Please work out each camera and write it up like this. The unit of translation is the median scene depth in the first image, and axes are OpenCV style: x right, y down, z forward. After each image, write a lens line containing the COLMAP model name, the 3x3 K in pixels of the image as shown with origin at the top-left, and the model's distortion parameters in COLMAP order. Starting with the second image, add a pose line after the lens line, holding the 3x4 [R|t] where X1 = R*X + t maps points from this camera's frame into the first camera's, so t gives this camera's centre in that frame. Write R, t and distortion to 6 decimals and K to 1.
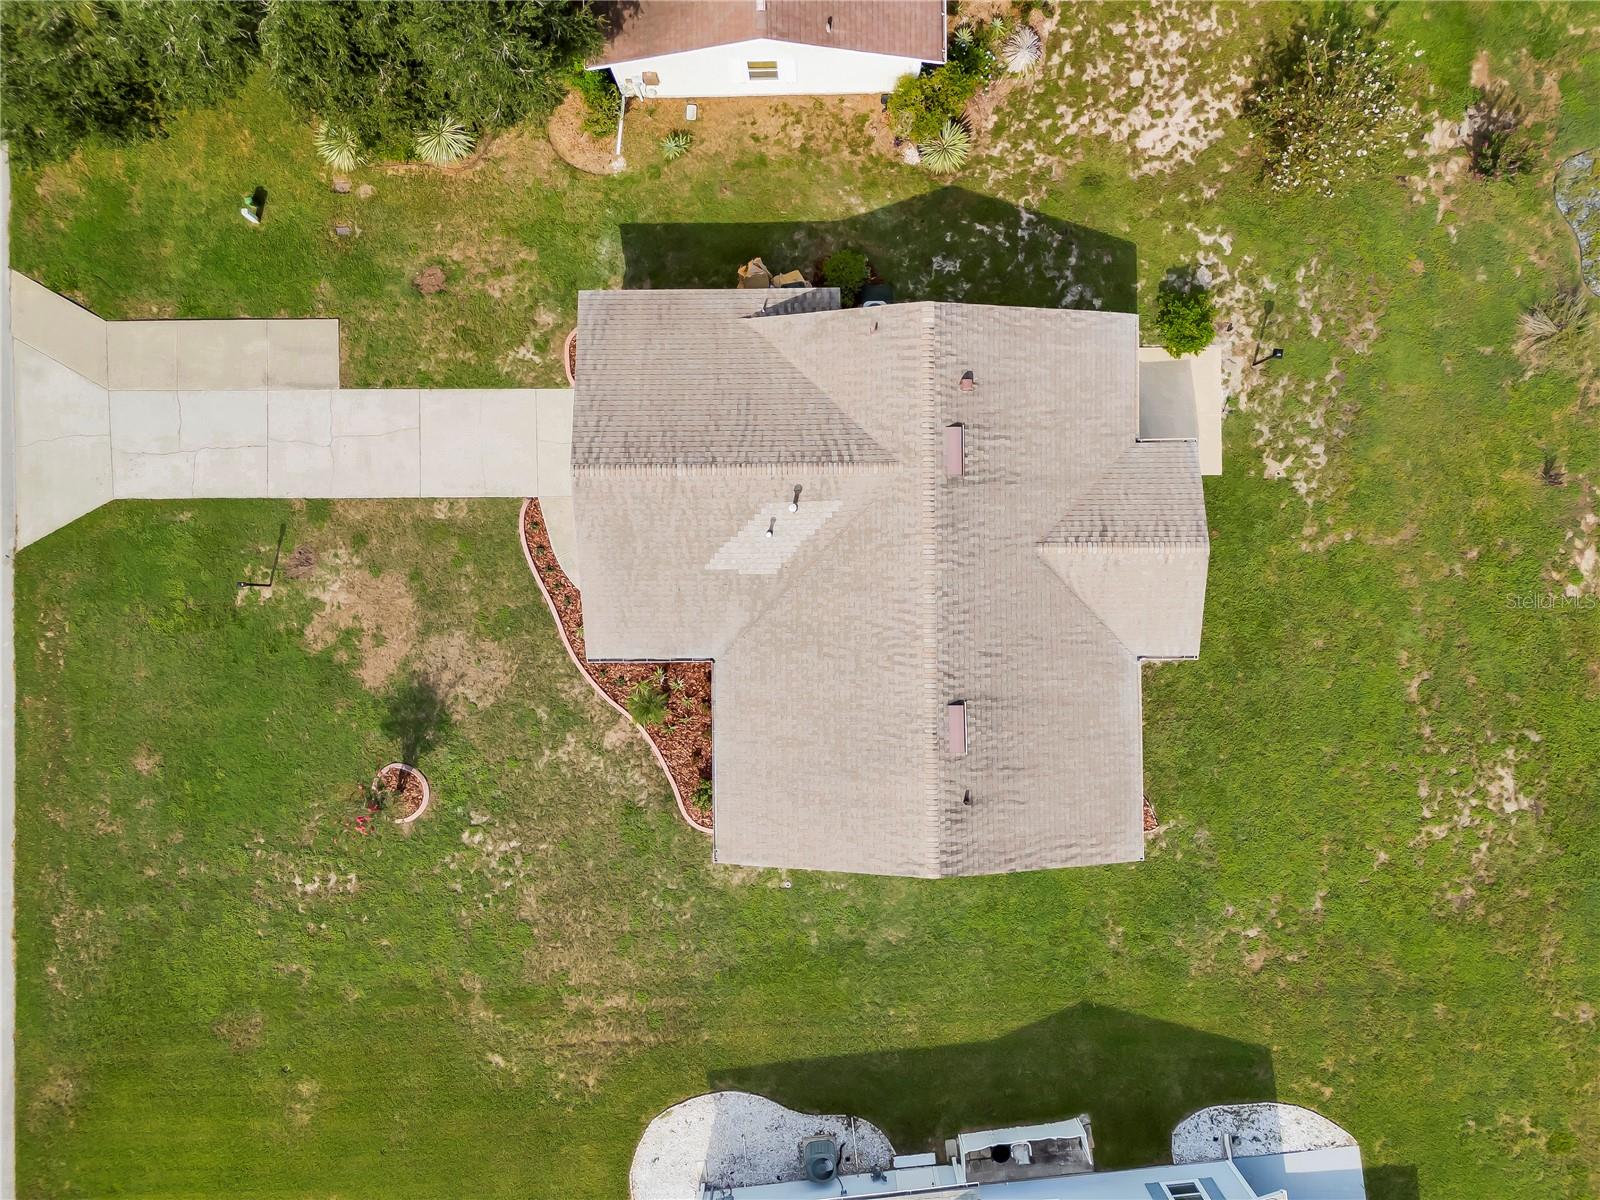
lens RADIAL K [[1193.5, 0, 799.3], [0, 1193.5, 609.5], [0, 0, 1]] dist [0.022742, -0.011263]
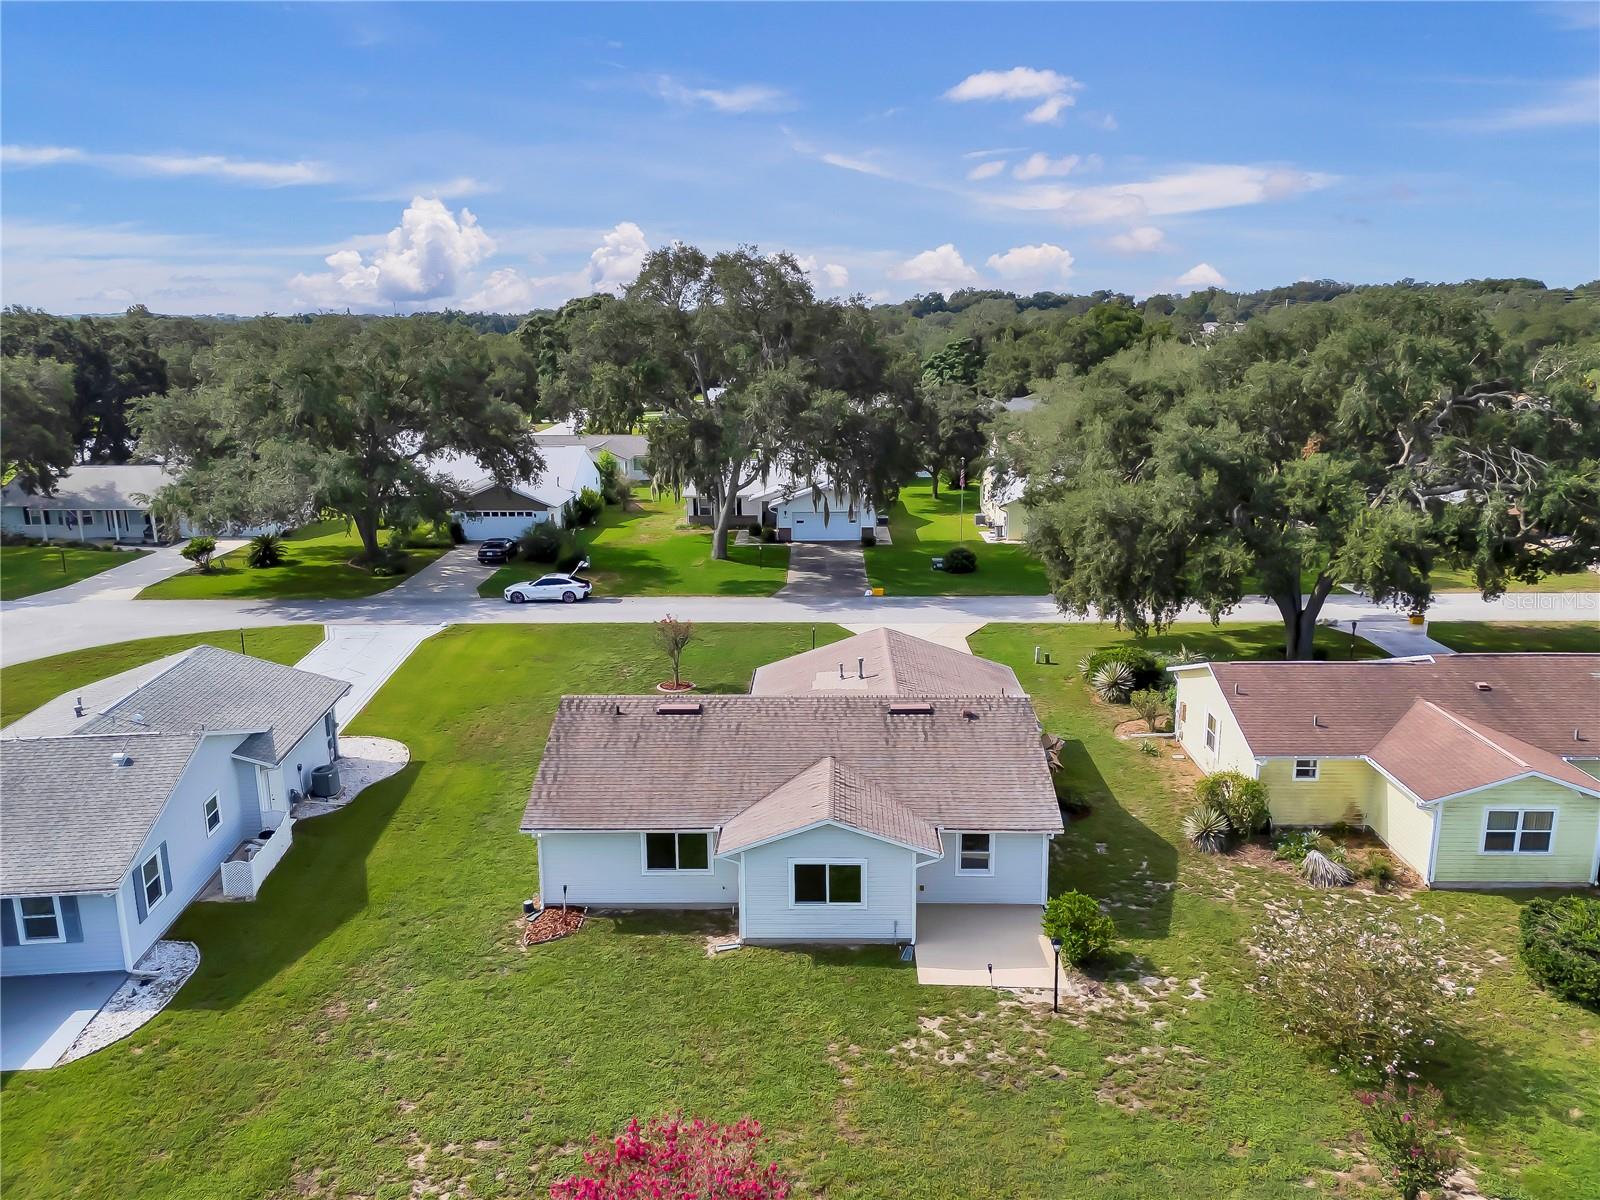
lens RADIAL K [[1193.5, 0, 792.7], [0, 1193.5, 596.7], [0, 0, 1]] dist [0.022742, -0.011263]
pose [[-0.039858, 0.253422, -0.966534, 1.098377], [-0.999204, -0.008783, 0.038903, -0.052828], [0.001370, 0.967316, 0.253570, 0.510722]]
